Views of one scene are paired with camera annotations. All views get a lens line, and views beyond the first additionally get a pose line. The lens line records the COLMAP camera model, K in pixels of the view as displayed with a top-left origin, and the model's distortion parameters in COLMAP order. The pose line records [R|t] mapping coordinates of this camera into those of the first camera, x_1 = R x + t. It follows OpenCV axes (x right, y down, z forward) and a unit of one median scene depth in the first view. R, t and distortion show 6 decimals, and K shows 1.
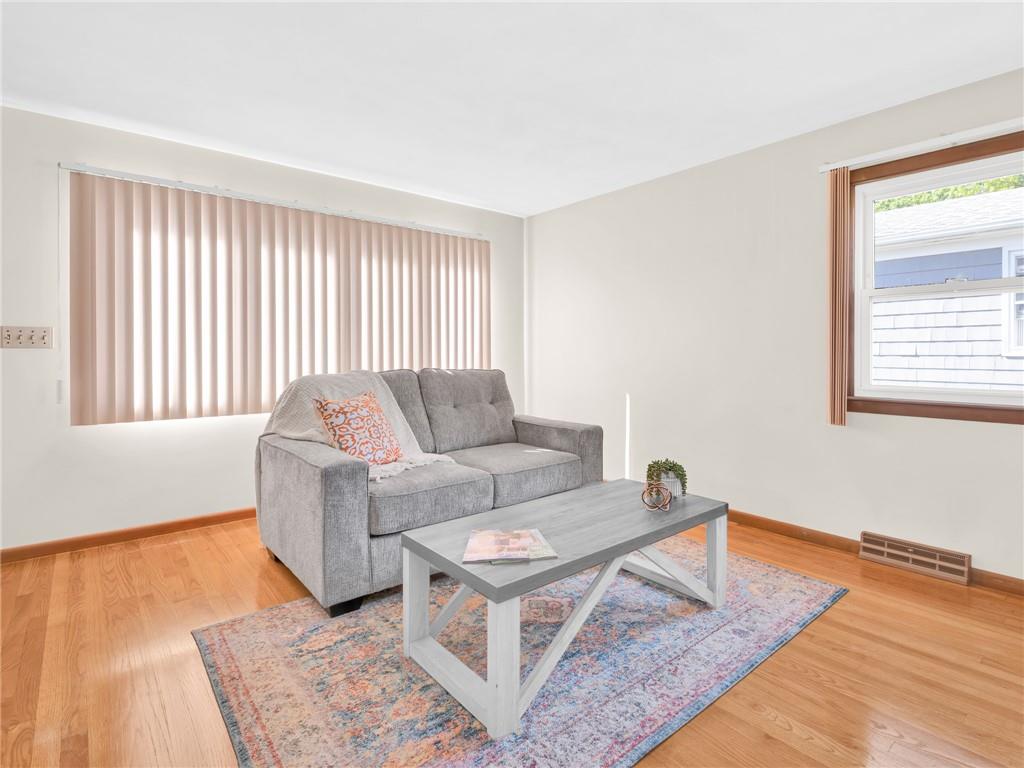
lens RADIAL K [[520.7, 0, 574.7], [0, 520.7, 353.9], [0, 0, 1]] dist [0.000270, -0.000568]
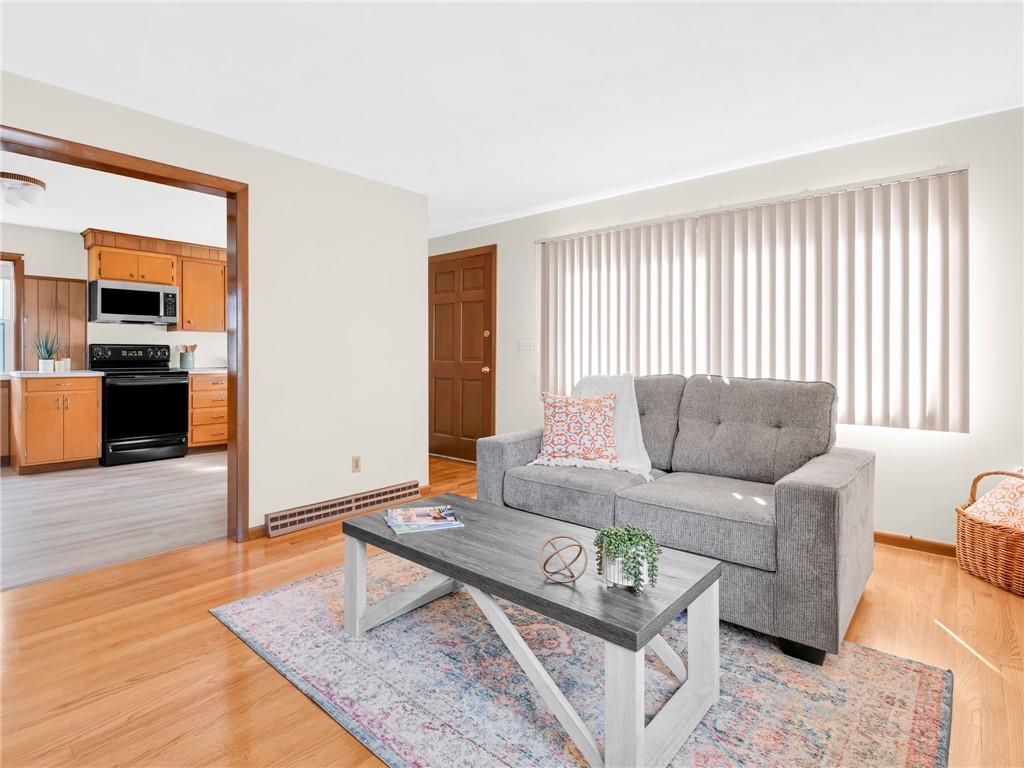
lens RADIAL K [[530.7, 0, 442.2], [0, 530.7, 357.2], [0, 0, 1]] dist [-0.000072, -0.000248]
pose [[0.050816, 0.004185, -0.998699, 0.602235], [-0.007275, 0.999966, 0.003820, -0.000955], [0.998682, 0.007071, 0.050845, 0.552638]]
